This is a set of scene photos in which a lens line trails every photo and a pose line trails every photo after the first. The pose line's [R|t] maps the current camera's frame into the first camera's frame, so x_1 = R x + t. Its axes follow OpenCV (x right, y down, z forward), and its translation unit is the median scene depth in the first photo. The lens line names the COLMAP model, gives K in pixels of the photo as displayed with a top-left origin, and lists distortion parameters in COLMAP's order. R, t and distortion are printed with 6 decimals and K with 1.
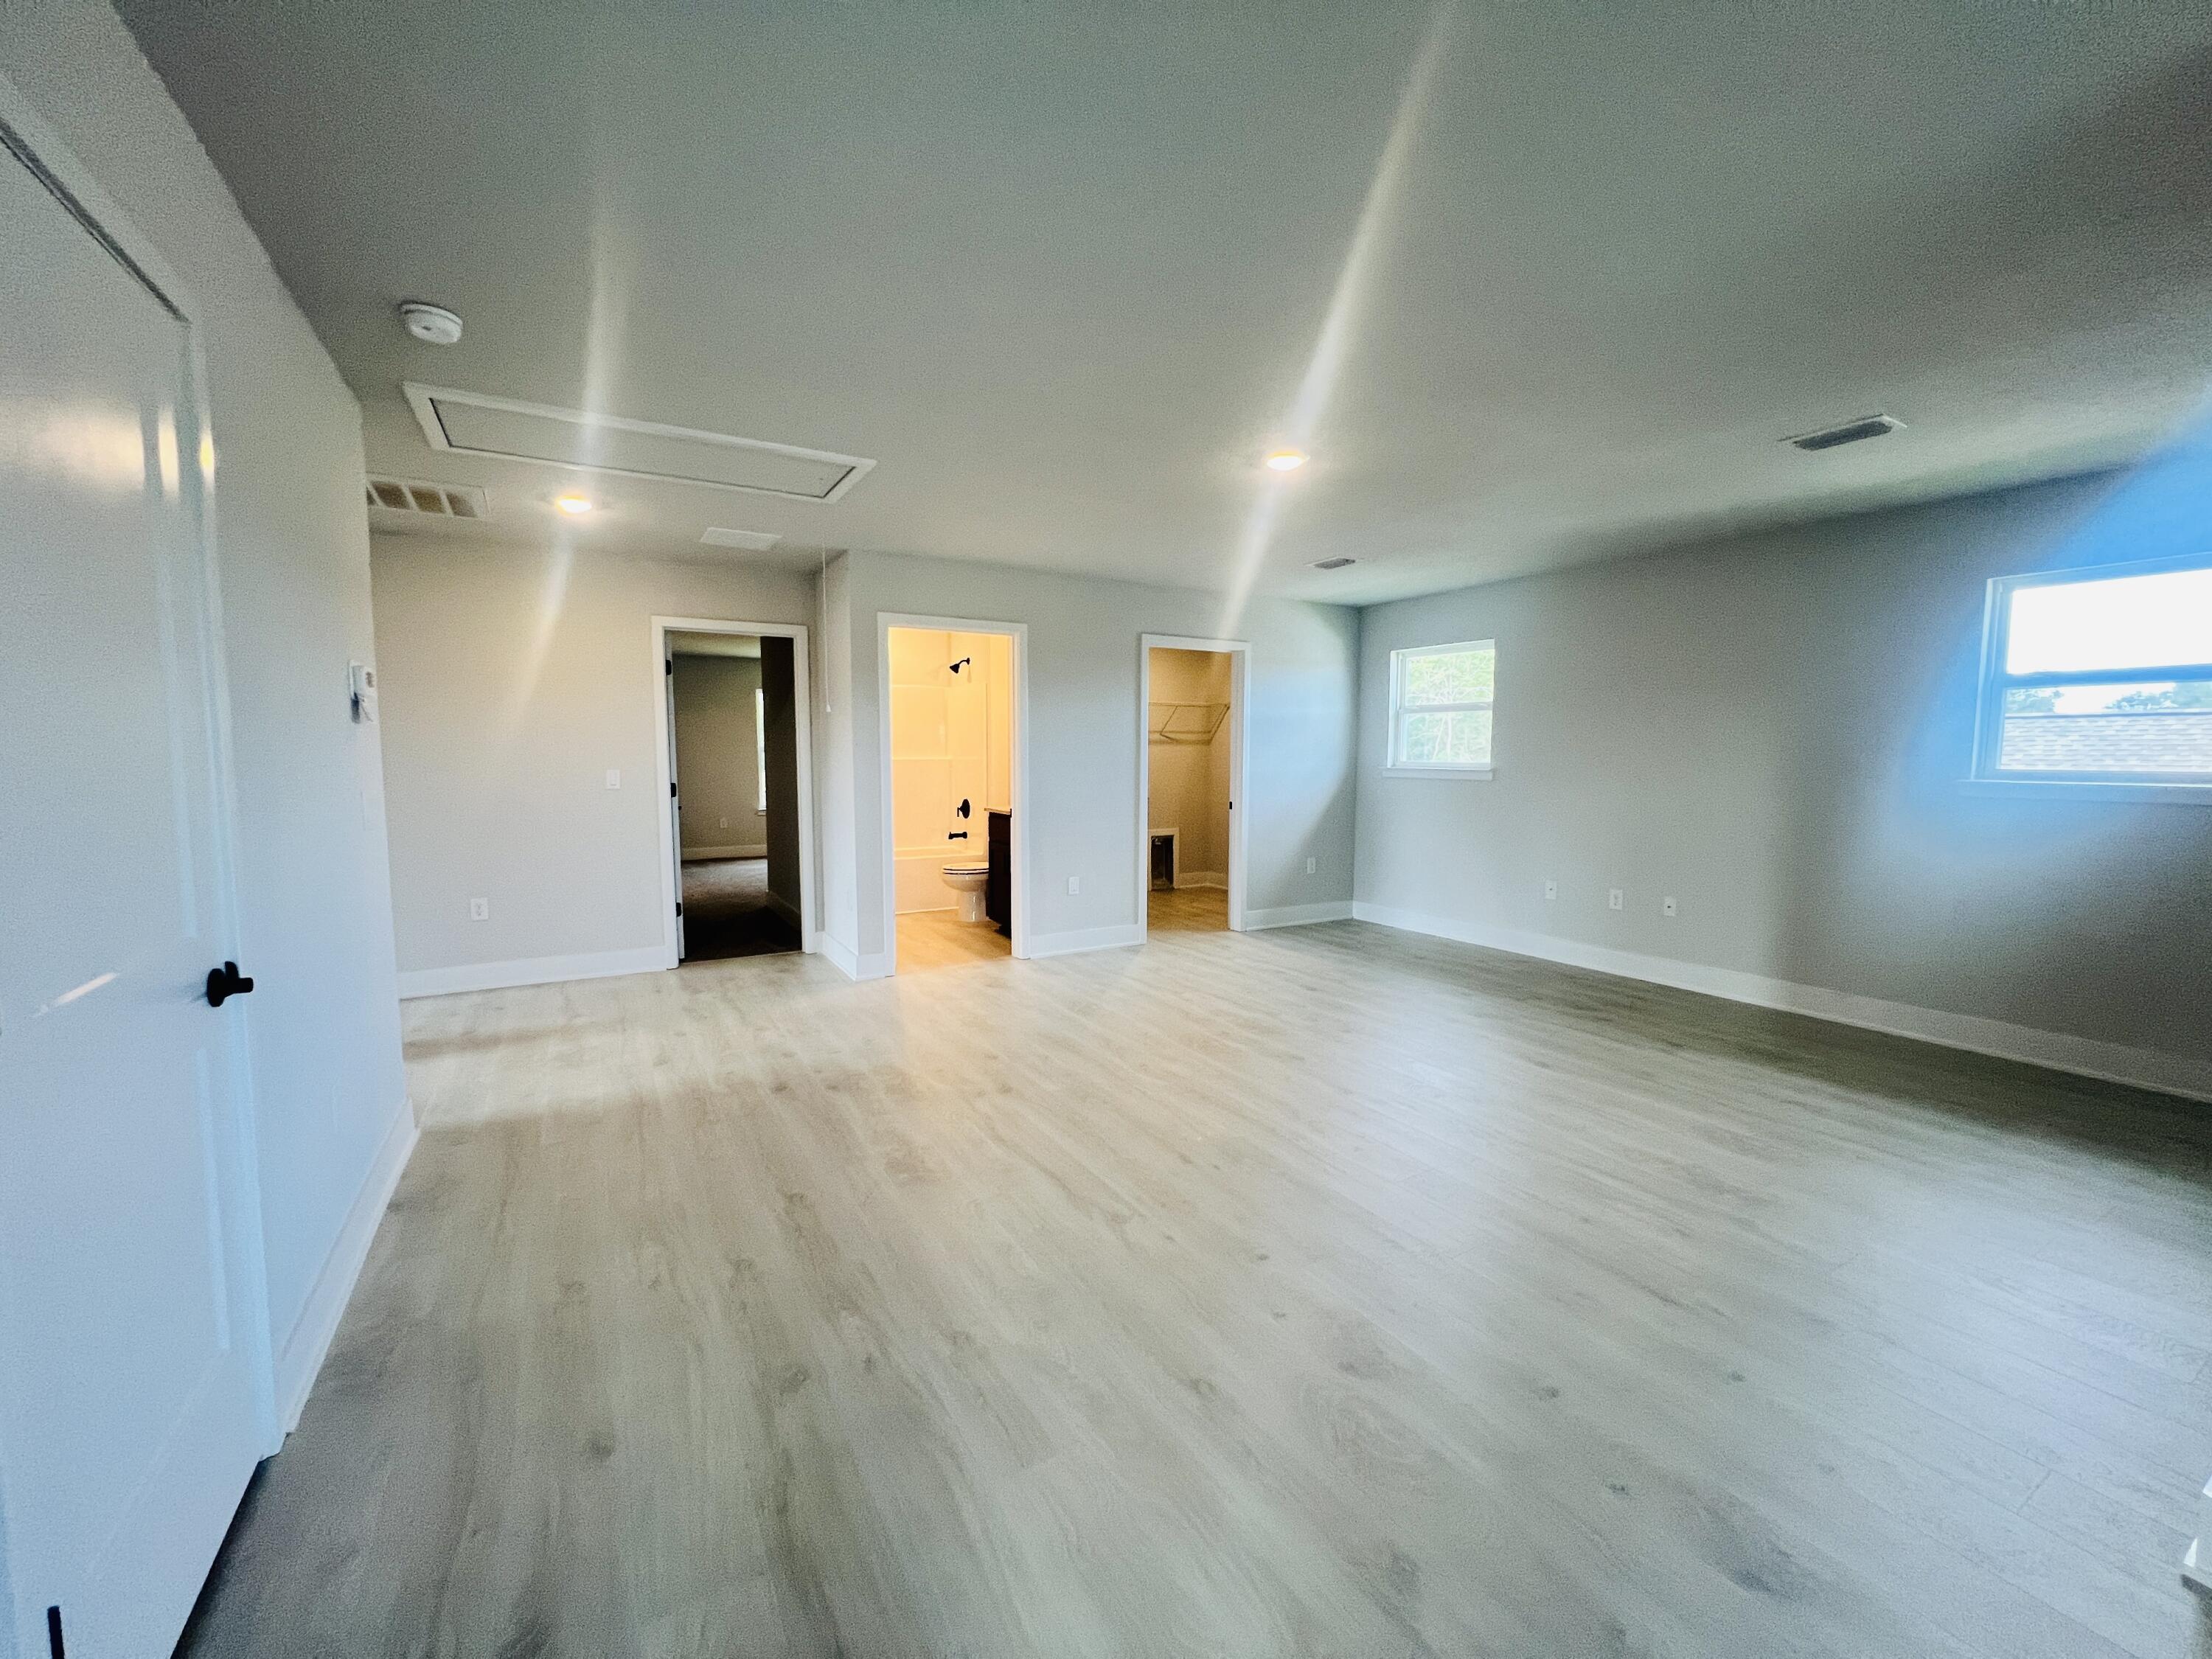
lens RADIAL K [[888.4, 0, 1106.2], [0, 888.4, 818.8], [0, 0, 1]] dist [-0.001492, 0.000037]
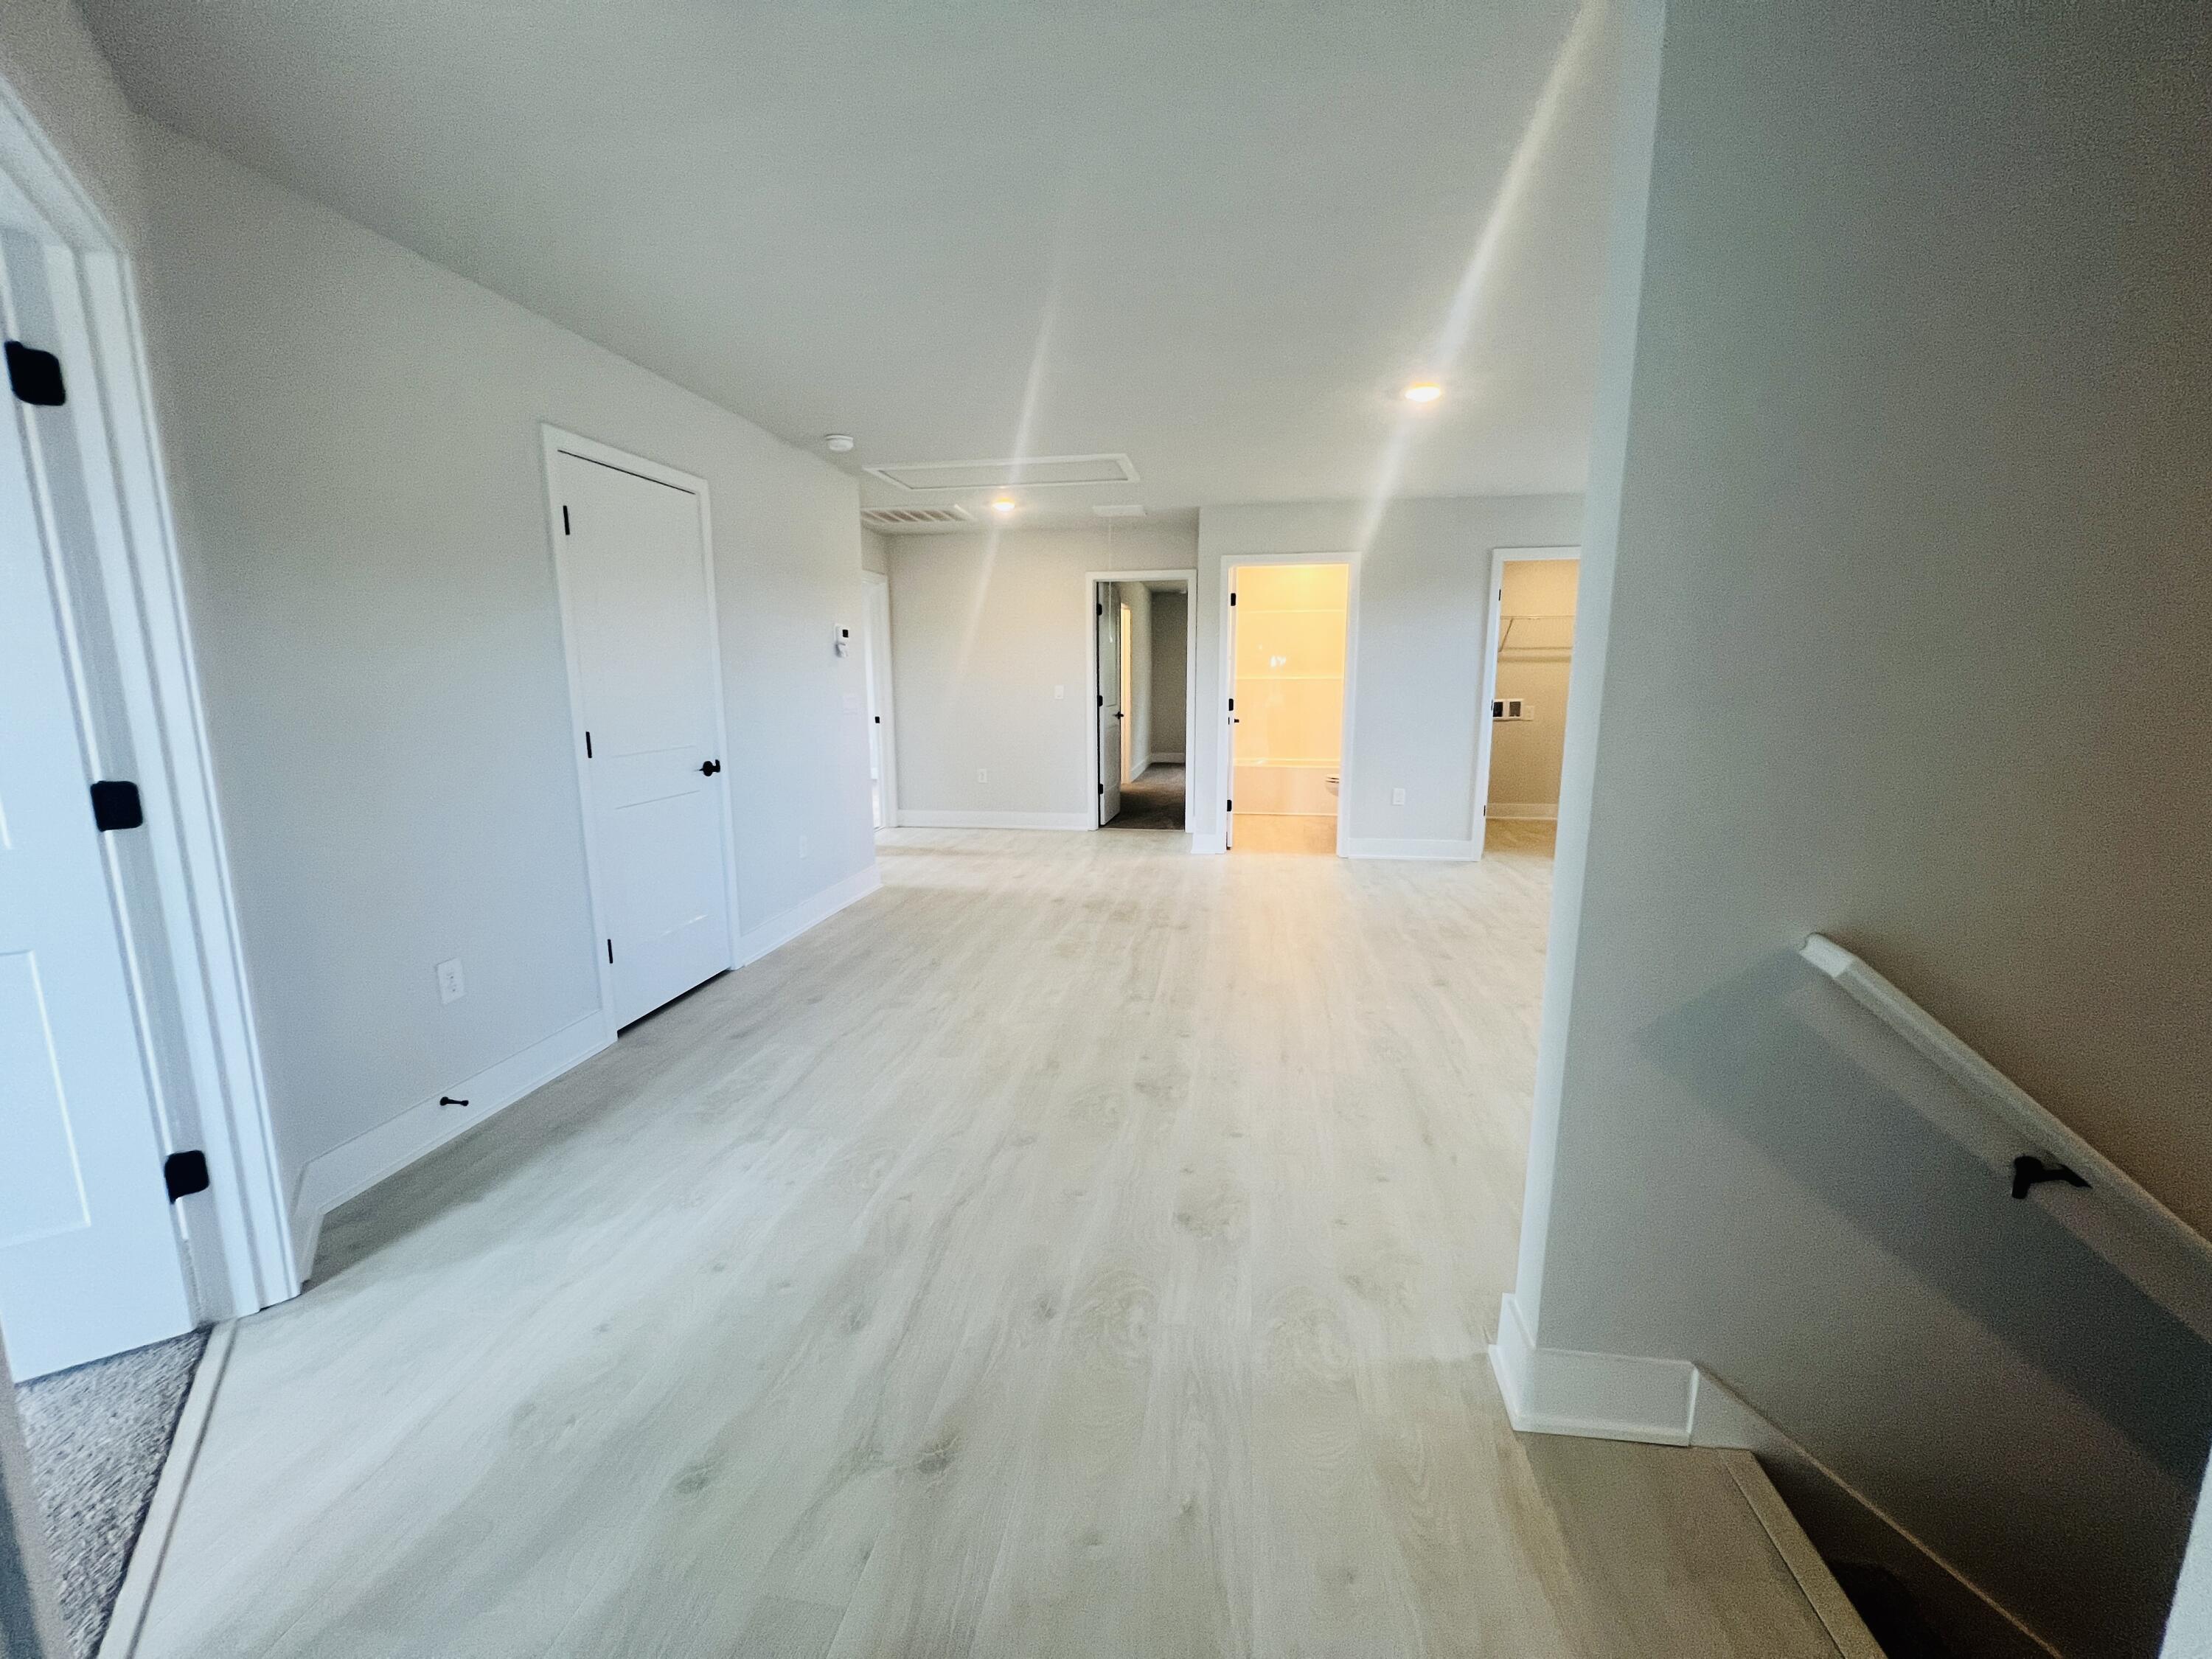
lens RADIAL K [[888.4, 0, 1113.7], [0, 888.4, 833.1], [0, 0, 1]] dist [-0.001492, 0.000037]
pose [[0.775266, 0.106959, -0.622513, 0.421031], [-0.043086, 0.992218, 0.116822, 0.009104], [0.630163, -0.063747, 0.773841, -0.059084]]
